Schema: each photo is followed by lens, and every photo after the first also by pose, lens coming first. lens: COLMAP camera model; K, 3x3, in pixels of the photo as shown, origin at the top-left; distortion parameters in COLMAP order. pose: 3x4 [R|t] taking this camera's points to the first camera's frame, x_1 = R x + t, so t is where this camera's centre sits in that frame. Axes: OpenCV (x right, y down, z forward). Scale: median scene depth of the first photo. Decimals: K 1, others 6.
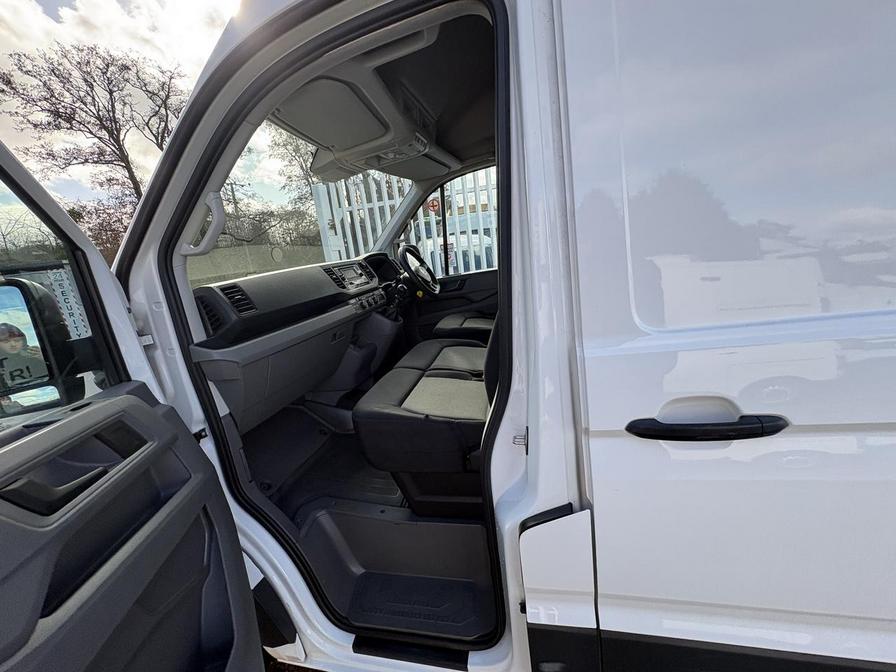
lens RADIAL K [[356.0, 0, 448.0], [0, 356.0, 336.0], [0, 0, 1]] dist [0.001929, 0.000060]
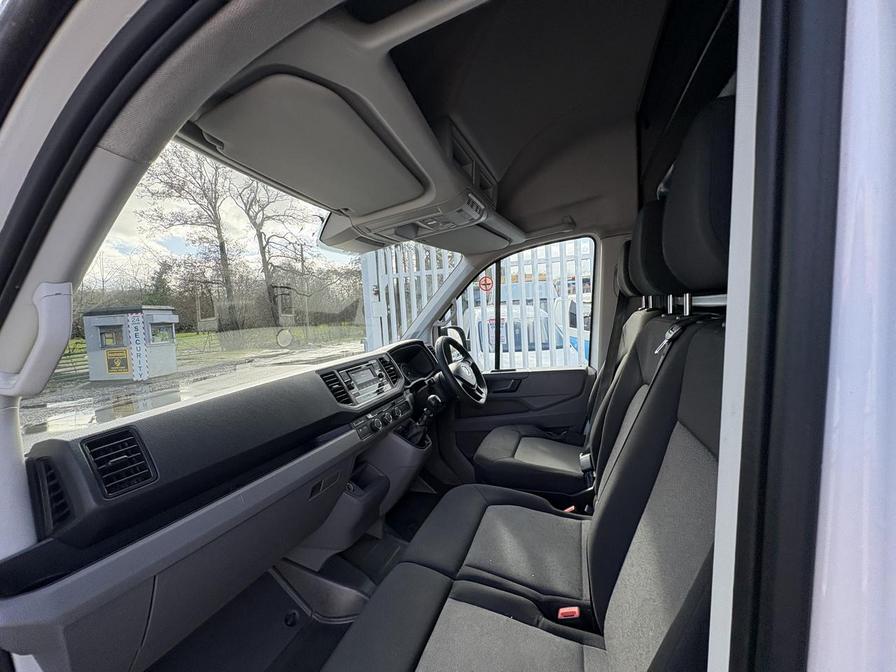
lens RADIAL K [[358.3, 0, 449.6], [0, 358.3, 334.8], [0, 0, 1]] dist [0.001727, 0.001053]
pose [[0.990363, 0.063797, -0.122929, -0.018063], [-0.084053, 0.982305, -0.167368, -0.133409], [0.110076, 0.176088, 0.978201, 0.264270]]
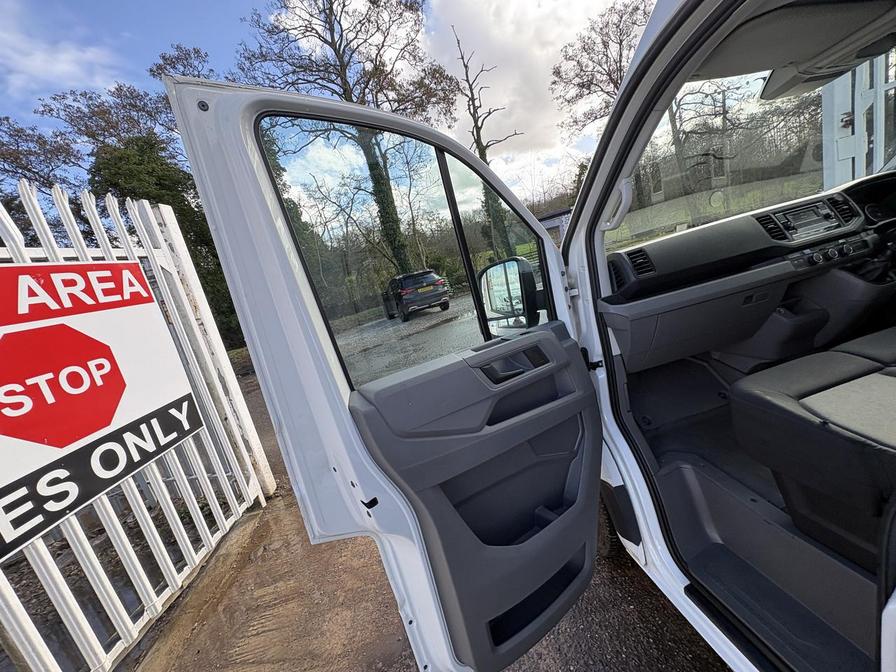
lens RADIAL K [[357.5, 0, 448.3], [0, 357.5, 335.1], [0, 0, 1]] dist [0.001411, 0.000275]
pose [[0.418188, 0.209257, -0.883929, 0.129383], [-0.041892, 0.976511, 0.211355, -0.050087], [0.907394, -0.051356, 0.417132, -0.042093]]
